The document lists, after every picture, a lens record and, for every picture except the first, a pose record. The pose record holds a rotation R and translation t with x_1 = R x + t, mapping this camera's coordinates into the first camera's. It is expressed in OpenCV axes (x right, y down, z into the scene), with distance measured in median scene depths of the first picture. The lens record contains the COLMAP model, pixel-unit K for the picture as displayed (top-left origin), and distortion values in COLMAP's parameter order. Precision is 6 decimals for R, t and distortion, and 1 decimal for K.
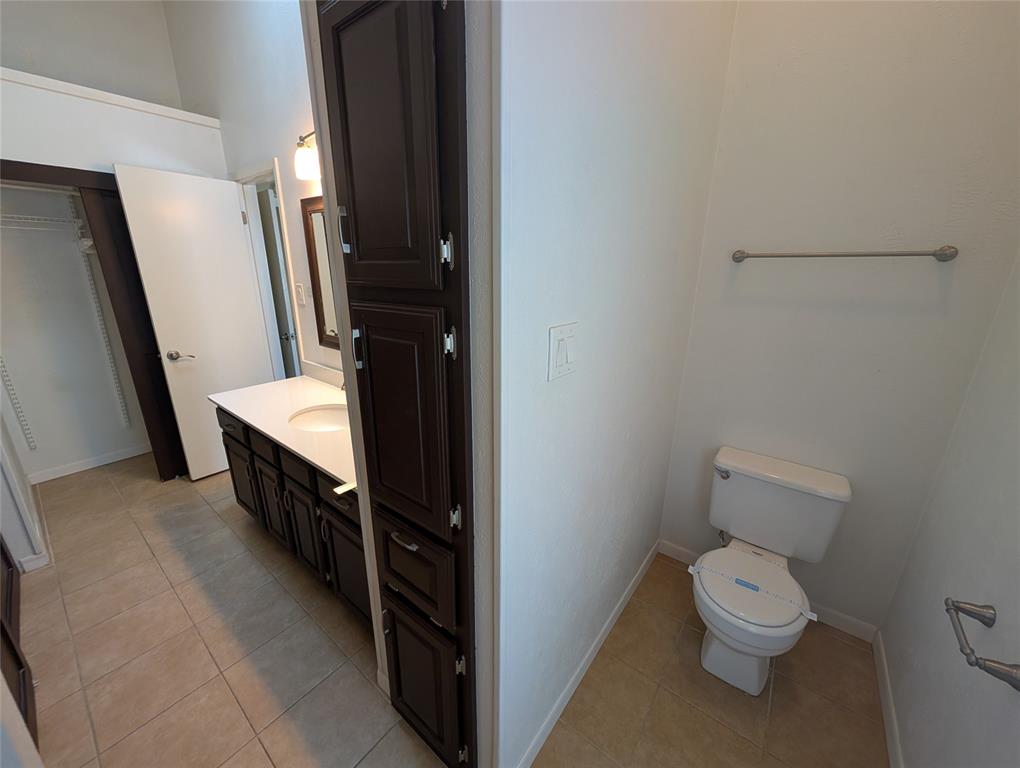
lens RADIAL K [[386.7, 0, 509.0], [0, 386.7, 383.2], [0, 0, 1]] dist [-0.003483, 0.000566]
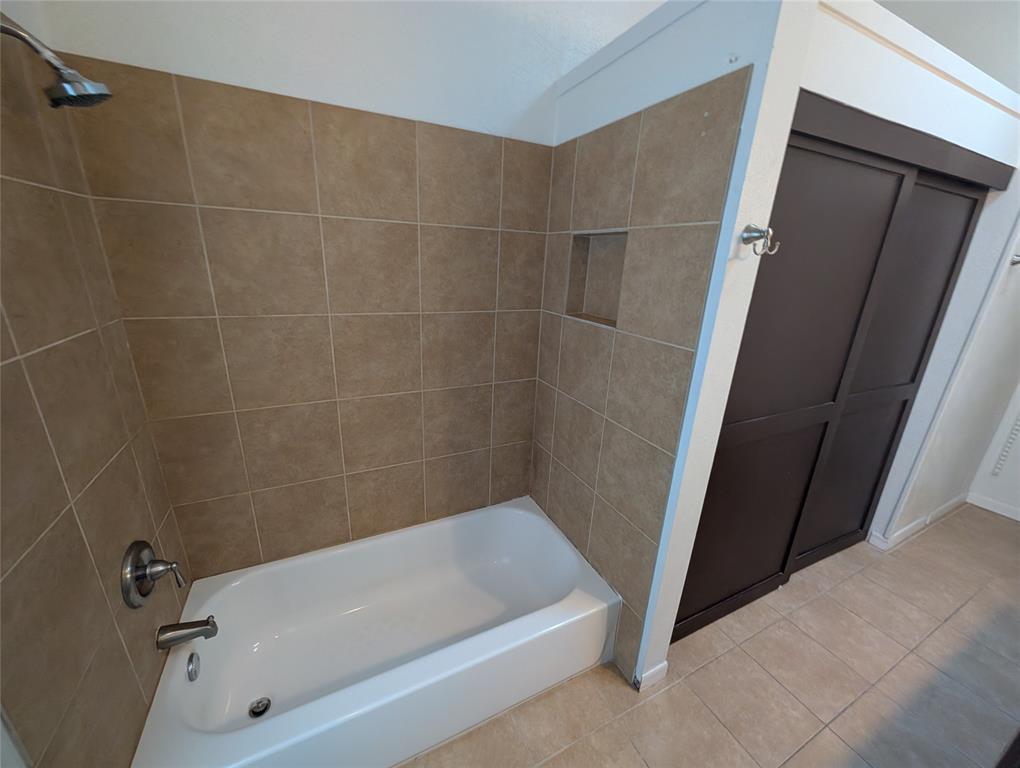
lens RADIAL K [[386.7, 0, 509.7], [0, 386.7, 384.9], [0, 0, 1]] dist [-0.003483, 0.000566]
pose [[-0.443346, 0.250532, -0.860627, 0.143729], [-0.295059, 0.865844, 0.404048, -0.084862], [0.846395, 0.433069, -0.309946, 0.225246]]
